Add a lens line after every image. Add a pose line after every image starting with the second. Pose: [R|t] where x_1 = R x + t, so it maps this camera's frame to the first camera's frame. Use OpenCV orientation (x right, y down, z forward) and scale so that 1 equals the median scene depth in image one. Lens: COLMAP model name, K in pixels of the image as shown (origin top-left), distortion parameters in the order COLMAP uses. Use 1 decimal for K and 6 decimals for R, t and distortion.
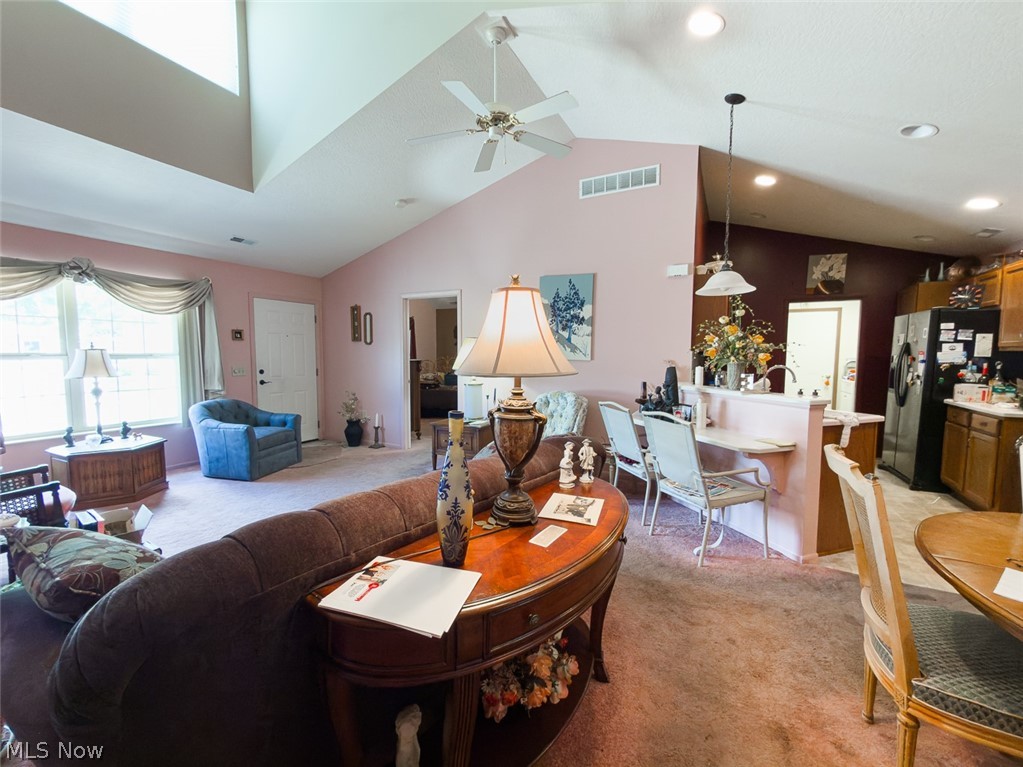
lens RADIAL K [[419.3, 0, 511.5], [0, 419.3, 383.5], [0, 0, 1]] dist [-0.001266, -0.000065]
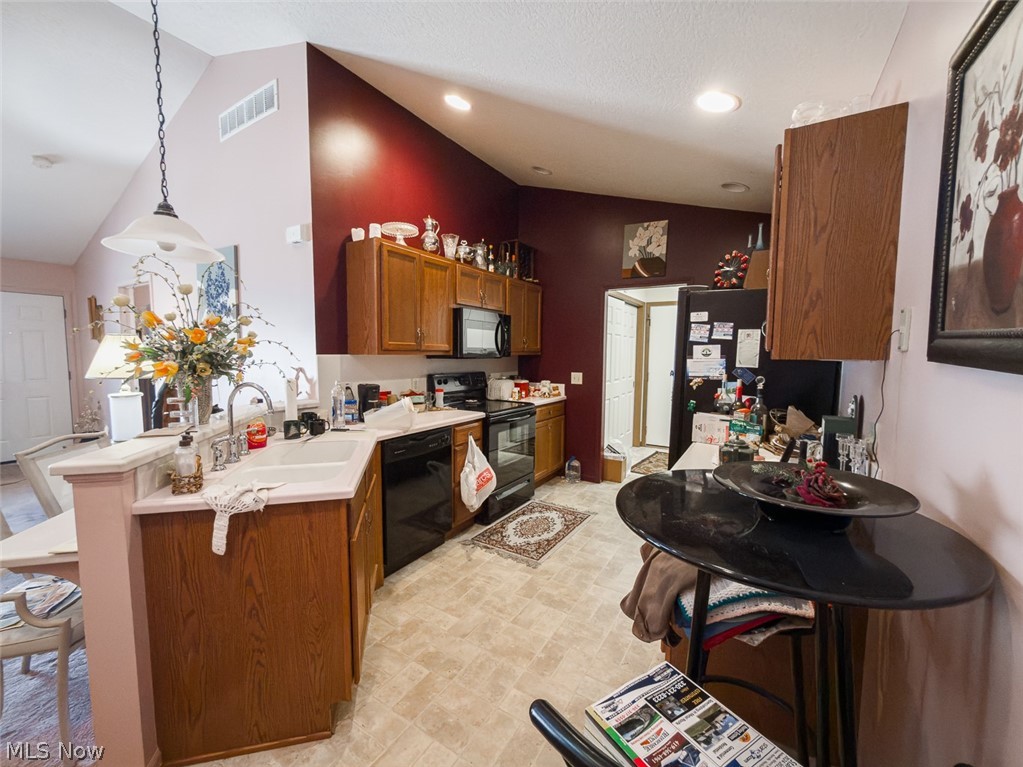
lens RADIAL K [[409.6, 0, 511.5], [0, 409.6, 383.5], [0, 0, 1]] dist [-0.003054, -0.000339]
pose [[0.997064, 0.012098, -0.075606, 0.808224], [-0.011944, 0.999926, 0.002479, -0.037375], [0.075630, -0.001568, 0.997135, 0.378541]]
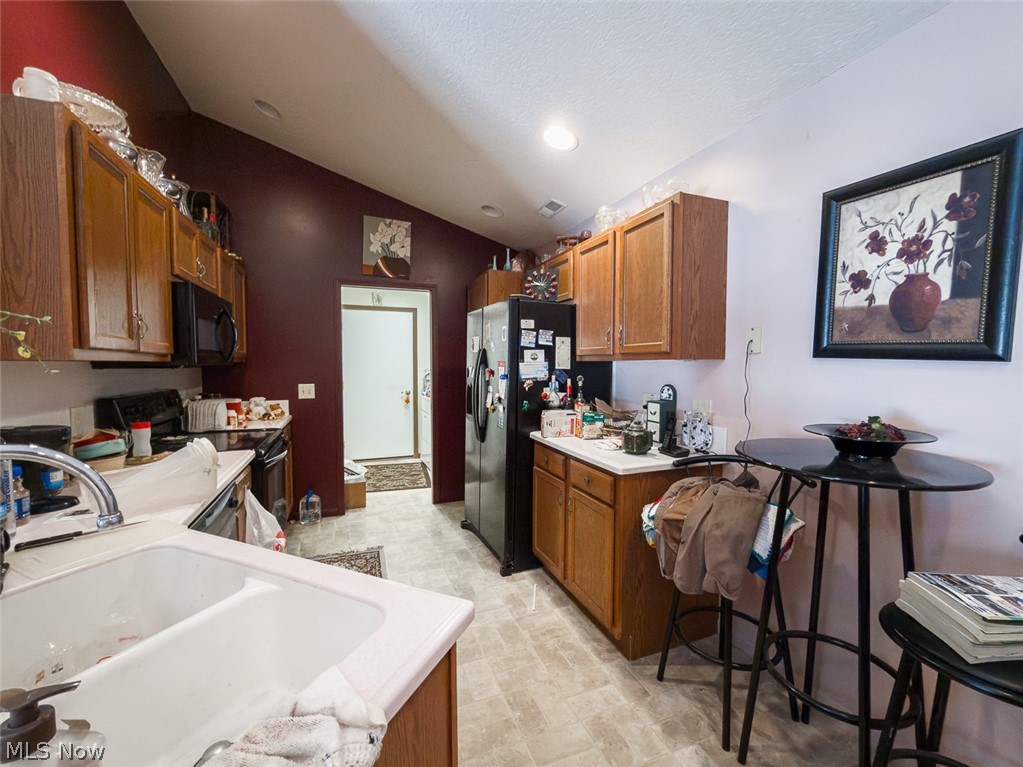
lens RADIAL K [[419.3, 0, 511.5], [0, 419.3, 383.5], [0, 0, 1]] dist [-0.001266, -0.000065]
pose [[0.657874, -0.039007, 0.752118, 0.511207], [0.057015, 0.998371, 0.001908, -0.044374], [-0.750967, 0.041627, 0.659026, 0.576563]]
